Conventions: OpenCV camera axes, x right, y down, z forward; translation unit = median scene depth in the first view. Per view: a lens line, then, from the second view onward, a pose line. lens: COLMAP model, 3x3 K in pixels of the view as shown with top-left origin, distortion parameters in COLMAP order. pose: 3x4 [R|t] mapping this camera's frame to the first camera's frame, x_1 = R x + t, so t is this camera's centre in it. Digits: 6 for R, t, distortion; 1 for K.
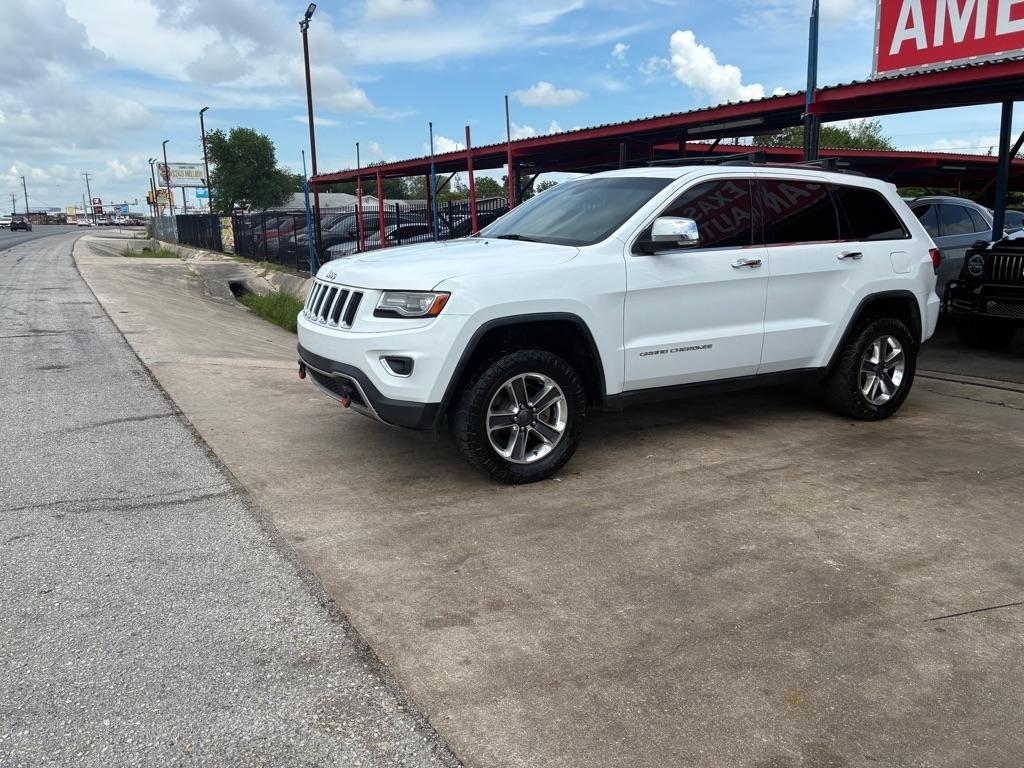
lens RADIAL K [[796.7, 0, 504.6], [0, 796.7, 378.7], [0, 0, 1]] dist [0.053532, -0.074396]
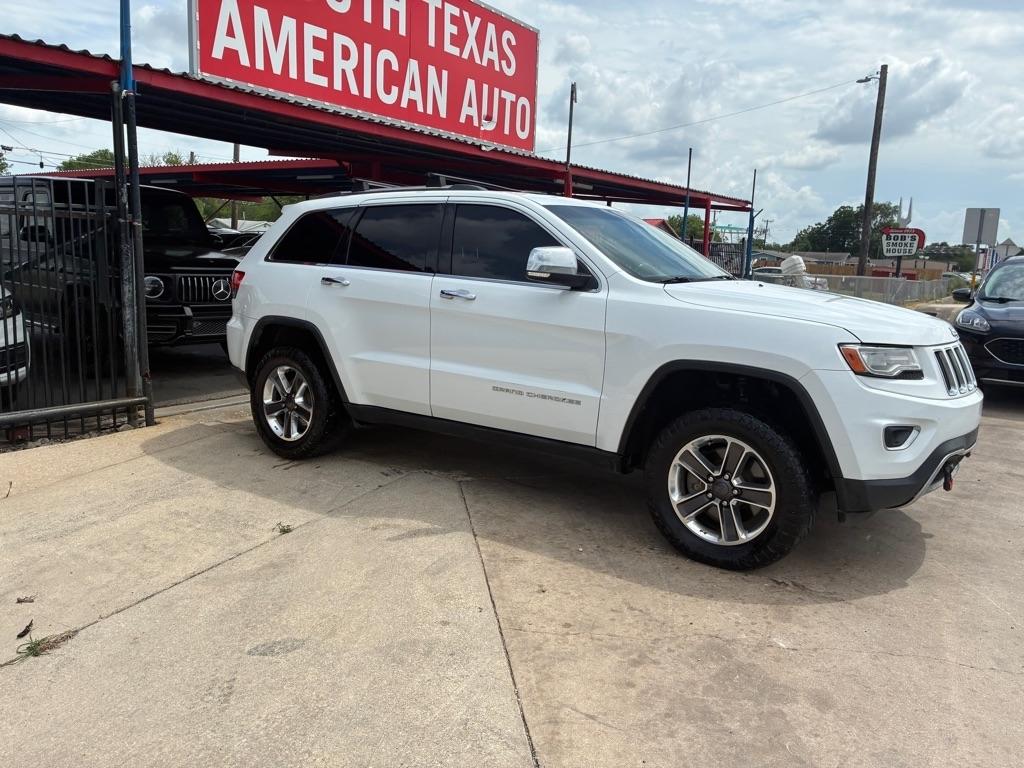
lens RADIAL K [[796.7, 0, 504.6], [0, 796.7, 378.7], [0, 0, 1]] dist [0.053532, -0.074396]
pose [[-0.420804, -0.149520, 0.894744, -0.808971], [0.140604, 0.963653, 0.227163, -0.351930], [-0.896189, 0.221395, -0.384486, 1.831208]]
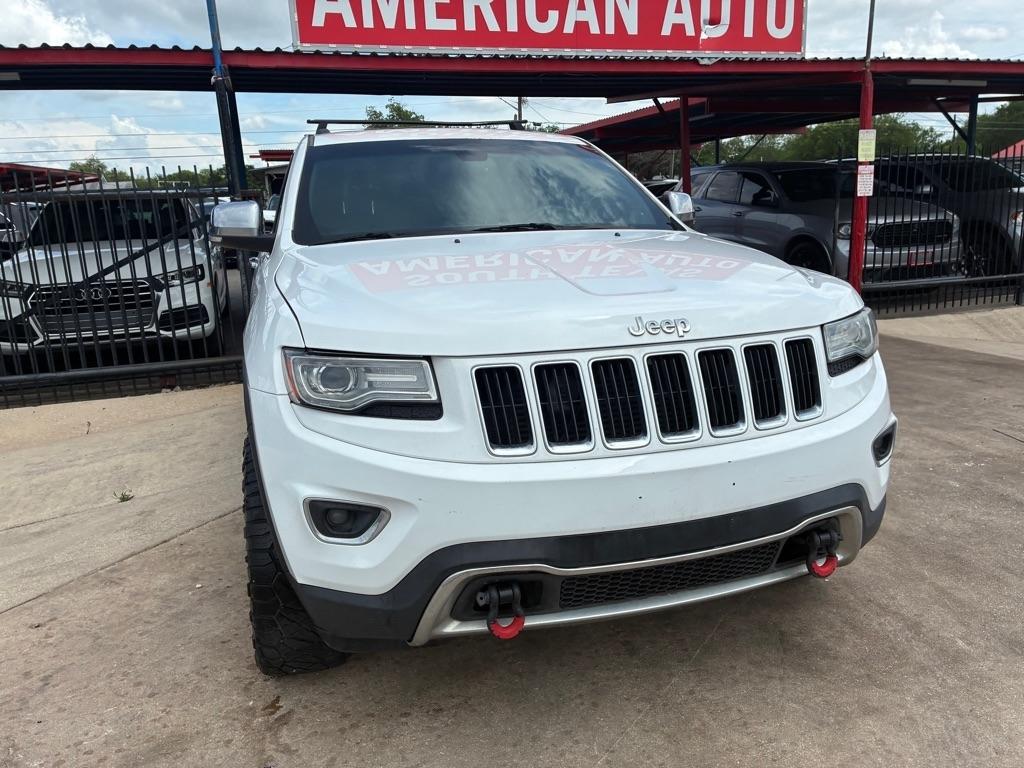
lens RADIAL K [[770.5, 0, 502.6], [0, 770.5, 386.6], [0, 0, 1]] dist [0.070864, -0.120944]
pose [[0.223344, -0.230157, 0.947178, -0.643096], [0.228492, 0.957011, 0.178668, -0.195623], [-0.947581, 0.176518, 0.266331, 1.023171]]
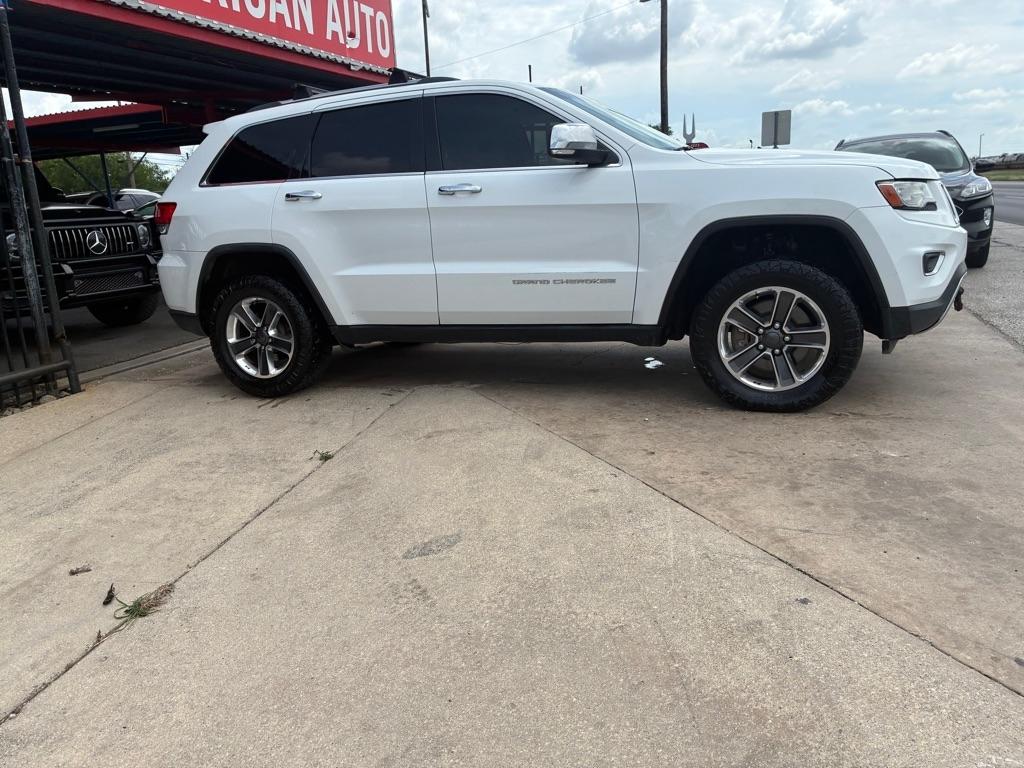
lens RADIAL K [[795.6, 0, 496.0], [0, 795.6, 385.6], [0, 0, 1]] dist [0.052660, -0.068603]
pose [[-0.627512, -0.134412, 0.766917, -0.666012], [0.211555, 0.918497, 0.334078, -0.329439], [-0.749315, 0.371884, -0.547932, 2.053850]]
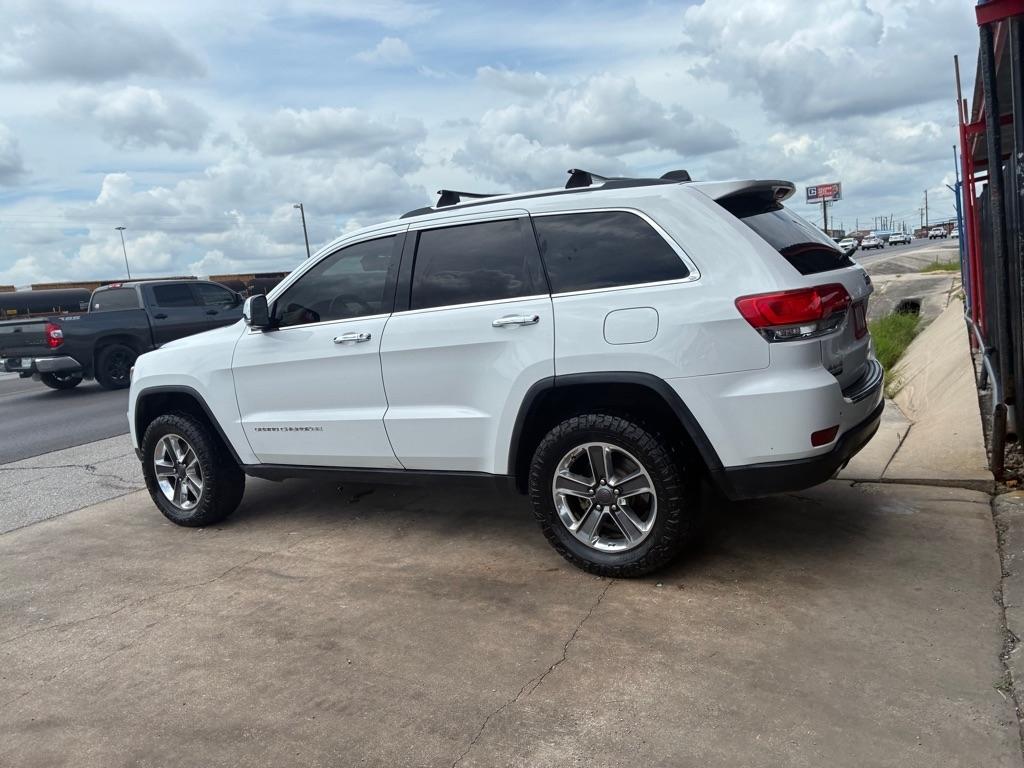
lens RADIAL K [[798.4, 0, 482.9], [0, 798.4, 372.2], [0, 0, 1]] dist [0.020133, -0.004779]
pose [[0.463911, 0.047461, -0.884610, 1.272357], [-0.062359, 0.997836, 0.020833, -0.150017], [0.883685, 0.045499, 0.465866, 0.816287]]
